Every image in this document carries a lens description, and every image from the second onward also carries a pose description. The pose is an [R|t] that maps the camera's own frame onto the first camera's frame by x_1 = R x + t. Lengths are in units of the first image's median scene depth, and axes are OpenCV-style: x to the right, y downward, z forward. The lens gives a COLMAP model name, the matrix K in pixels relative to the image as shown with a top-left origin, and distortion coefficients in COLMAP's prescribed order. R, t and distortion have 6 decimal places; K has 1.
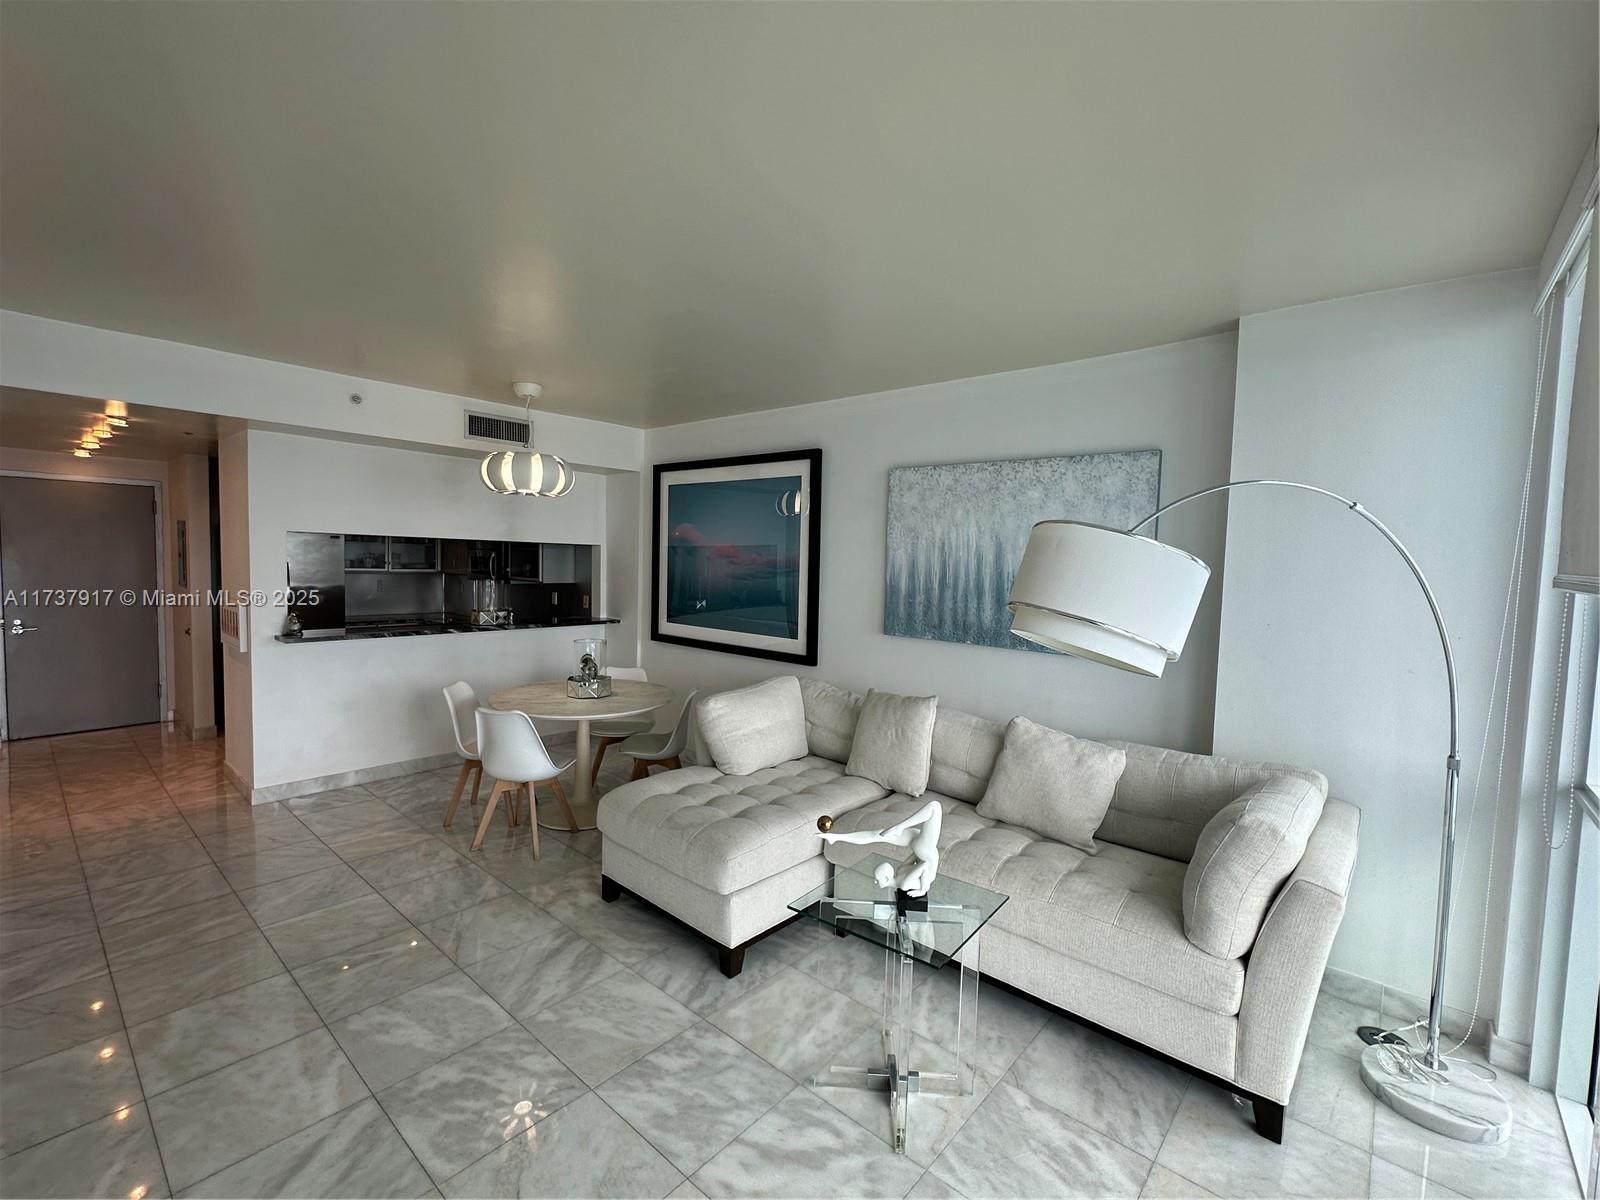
lens RADIAL K [[702.3, 0, 803.8], [0, 702.3, 600.0], [0, 0, 1]] dist [-0.001922, 0.000203]
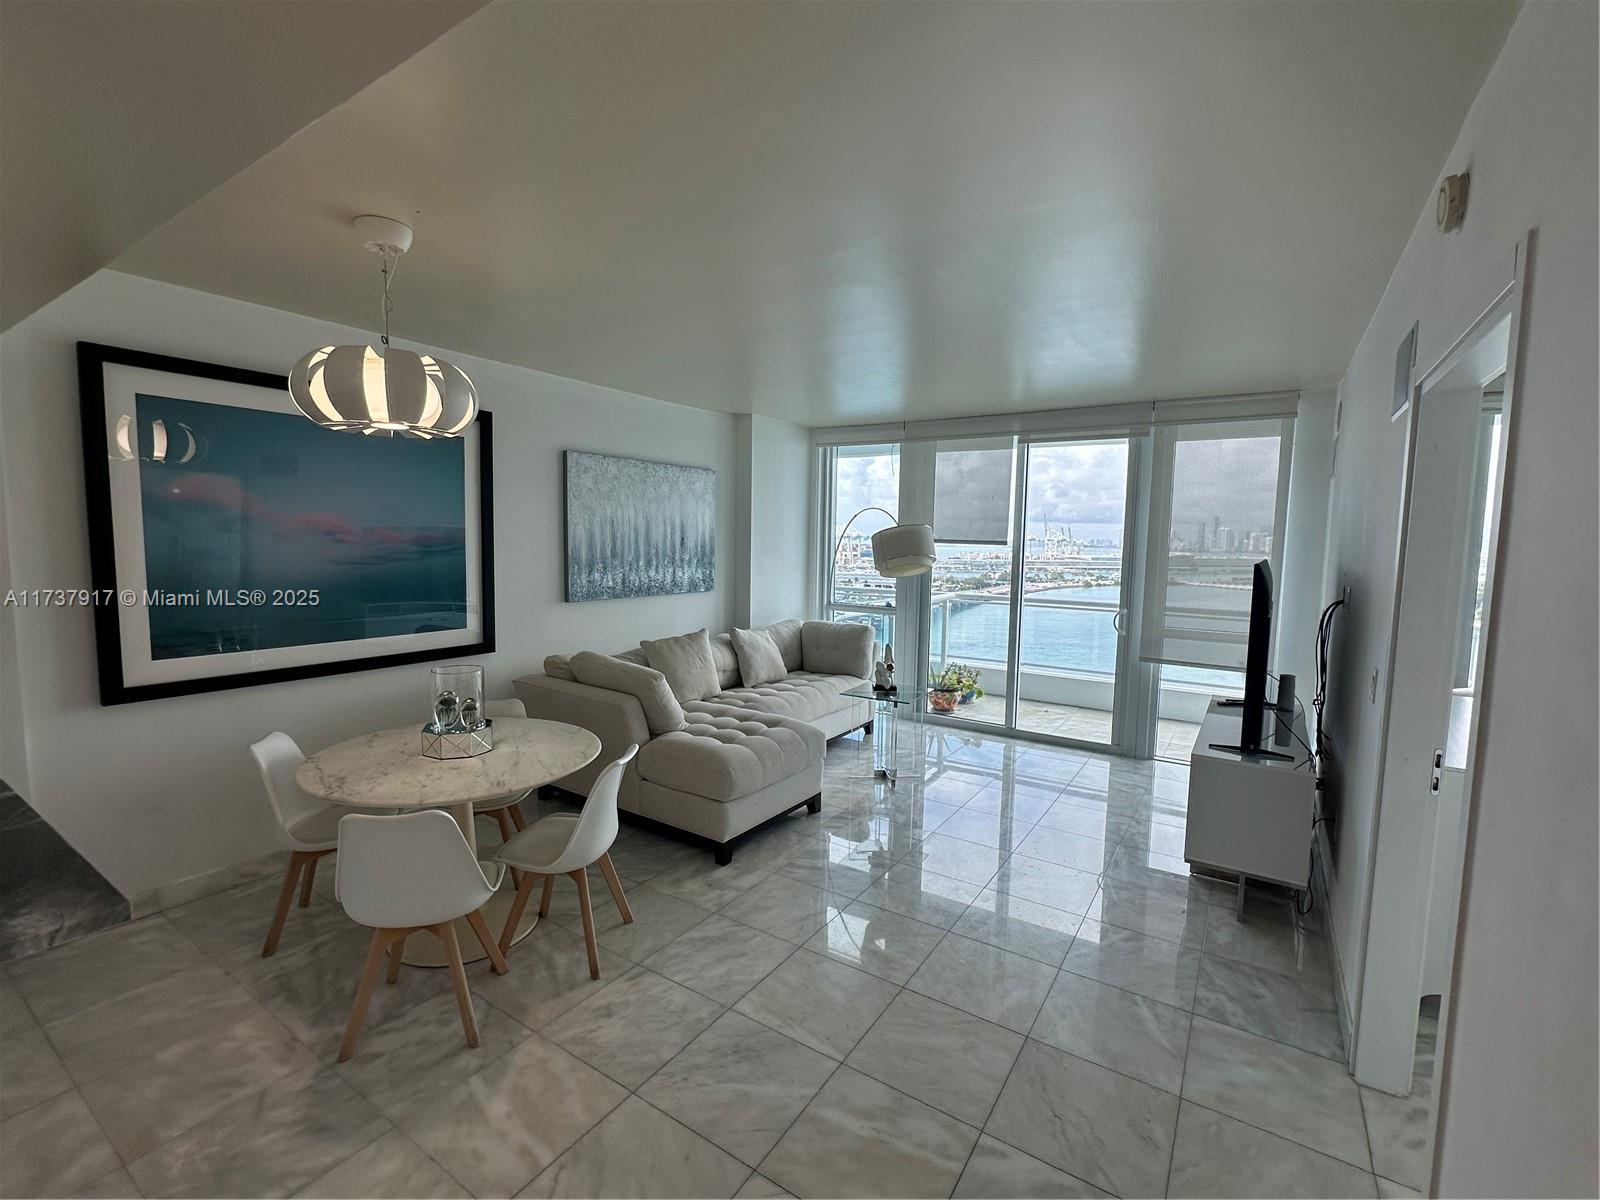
lens RADIAL K [[702.3, 0, 803.5], [0, 702.3, 598.8], [0, 0, 1]] dist [-0.001922, 0.000203]
pose [[-0.132104, -0.119623, 0.983991, -1.073600], [0.037389, 0.991384, 0.125541, -0.085187], [-0.990530, 0.053375, -0.126494, 0.822789]]
